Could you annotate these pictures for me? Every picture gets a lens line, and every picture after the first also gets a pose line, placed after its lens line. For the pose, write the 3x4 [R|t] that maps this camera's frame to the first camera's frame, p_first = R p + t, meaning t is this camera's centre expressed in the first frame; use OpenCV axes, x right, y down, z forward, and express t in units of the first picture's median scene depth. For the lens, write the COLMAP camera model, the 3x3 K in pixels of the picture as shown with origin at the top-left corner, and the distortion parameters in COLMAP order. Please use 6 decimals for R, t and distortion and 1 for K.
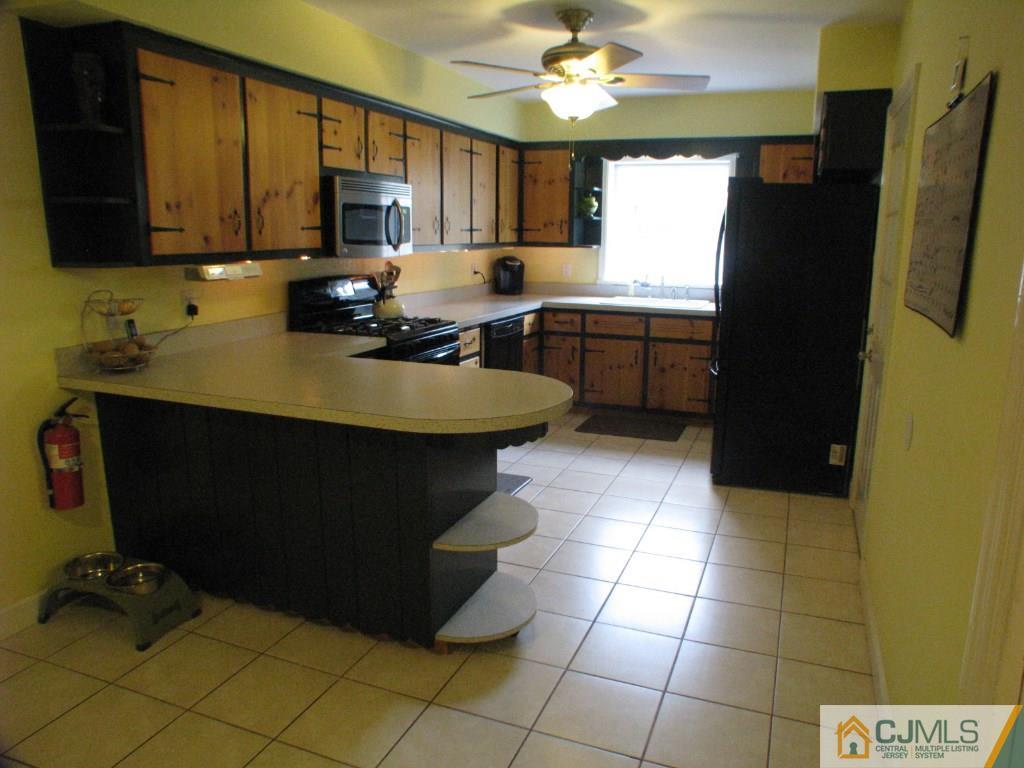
lens RADIAL K [[722.6, 0, 512.4], [0, 722.6, 384.0], [0, 0, 1]] dist [-0.062378, 0.016920]
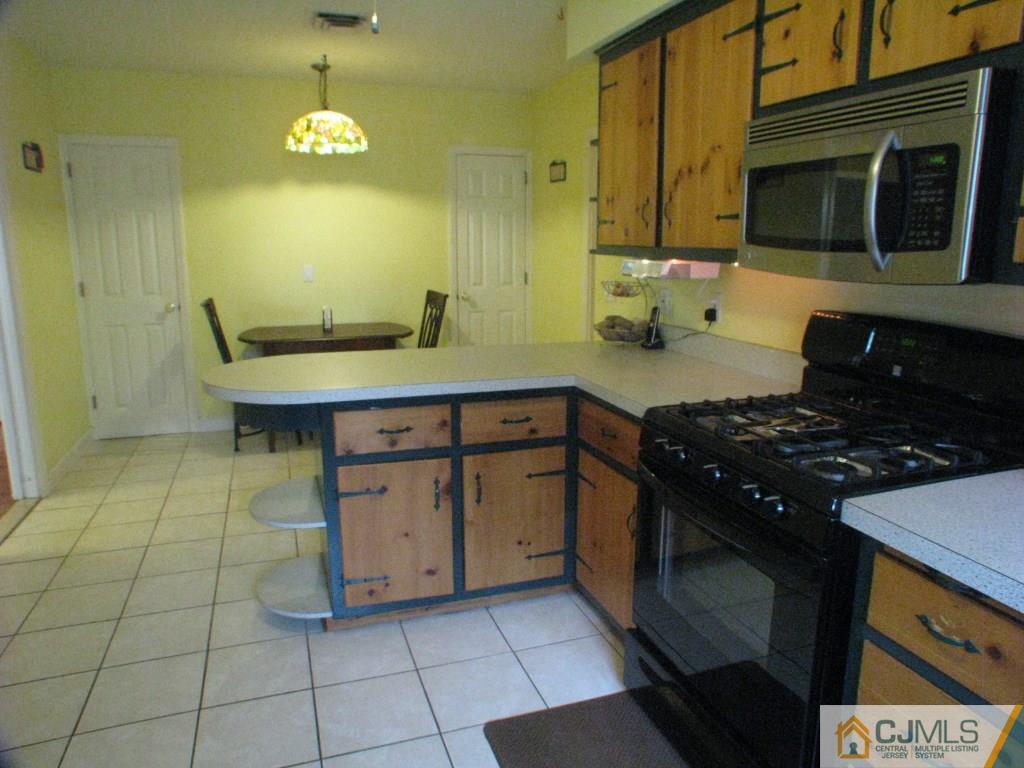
lens RADIAL K [[722.6, 0, 512.9], [0, 722.6, 382.9], [0, 0, 1]] dist [-0.062378, 0.016920]
pose [[-0.754516, 0.118977, -0.645407, 0.302593], [-0.147332, 0.927620, 0.343241, -0.286490], [0.639530, 0.354070, -0.682375, 1.446078]]
